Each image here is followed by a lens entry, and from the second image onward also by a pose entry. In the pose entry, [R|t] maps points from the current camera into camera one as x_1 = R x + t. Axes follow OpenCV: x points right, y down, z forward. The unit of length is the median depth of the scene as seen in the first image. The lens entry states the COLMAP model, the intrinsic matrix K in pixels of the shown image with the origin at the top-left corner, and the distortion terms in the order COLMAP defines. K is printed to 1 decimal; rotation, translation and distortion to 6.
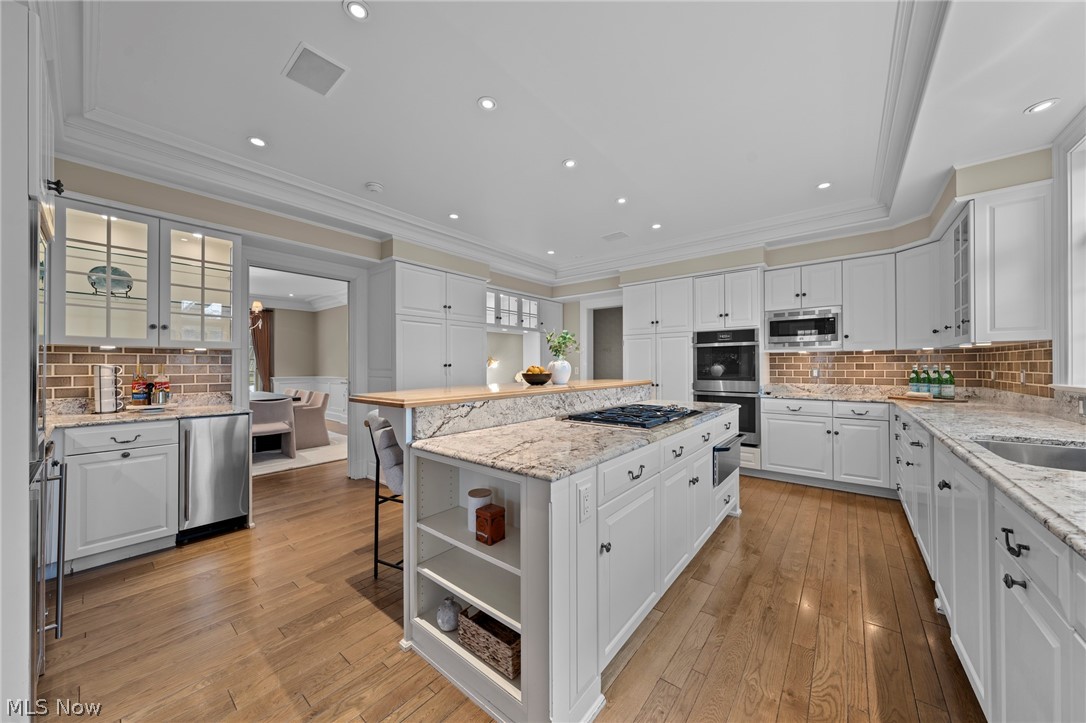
lens RADIAL K [[376.0, 0, 540.2], [0, 376.0, 364.6], [0, 0, 1]] dist [-0.001828, -0.000013]
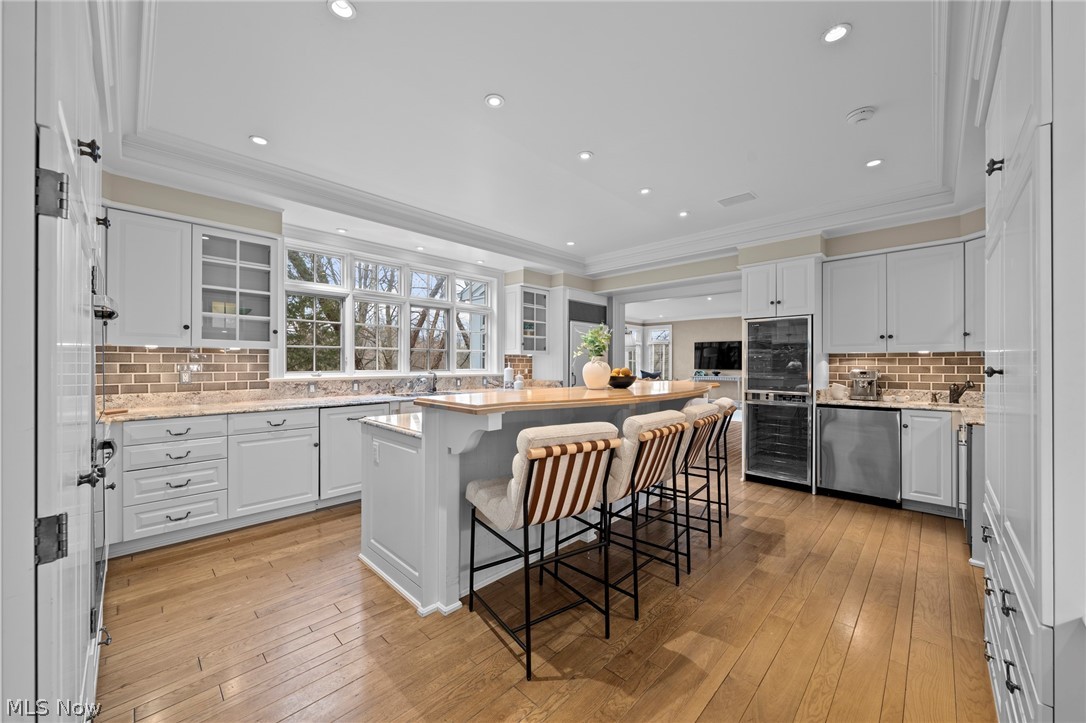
lens RADIAL K [[415.2, 0, 524.8], [0, 415.2, 362.1], [0, 0, 1]] dist [0.003608, 0.000264]
pose [[-0.993561, 0.007362, 0.113057, 0.097534], [0.006582, 0.999952, -0.007273, 0.002755], [-0.113105, -0.006482, -0.993562, 1.757157]]
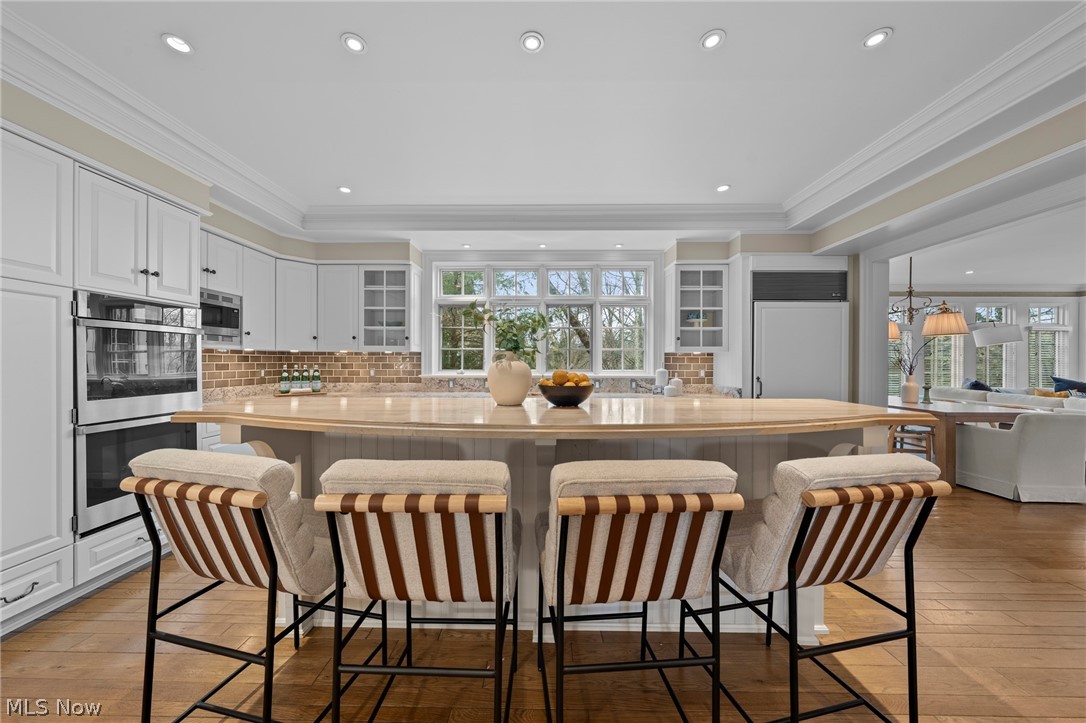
lens RADIAL K [[367.0, 0, 542.0], [0, 367.0, 364.7], [0, 0, 1]] dist [-0.001037, -0.000021]
pose [[-0.611156, 0.002710, 0.791506, -0.355067], [-0.000144, 0.999994, -0.003535, 0.003245], [-0.791510, -0.002274, -0.611151, 1.143070]]
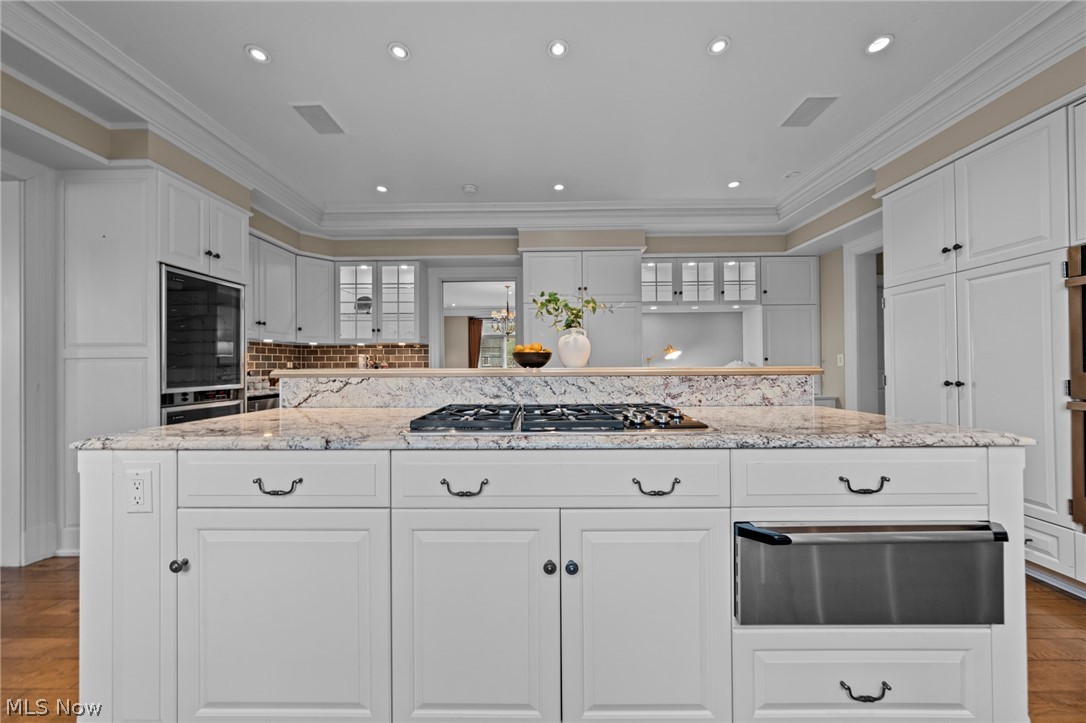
lens RADIAL K [[367.0, 0, 540.6], [0, 367.0, 364.5], [0, 0, 1]] dist [-0.001037, -0.000021]
pose [[0.623155, -0.006057, -0.782075, 0.535676], [0.006423, 0.999976, -0.002626, 0.044878], [0.782072, -0.003387, 0.623179, 0.504708]]
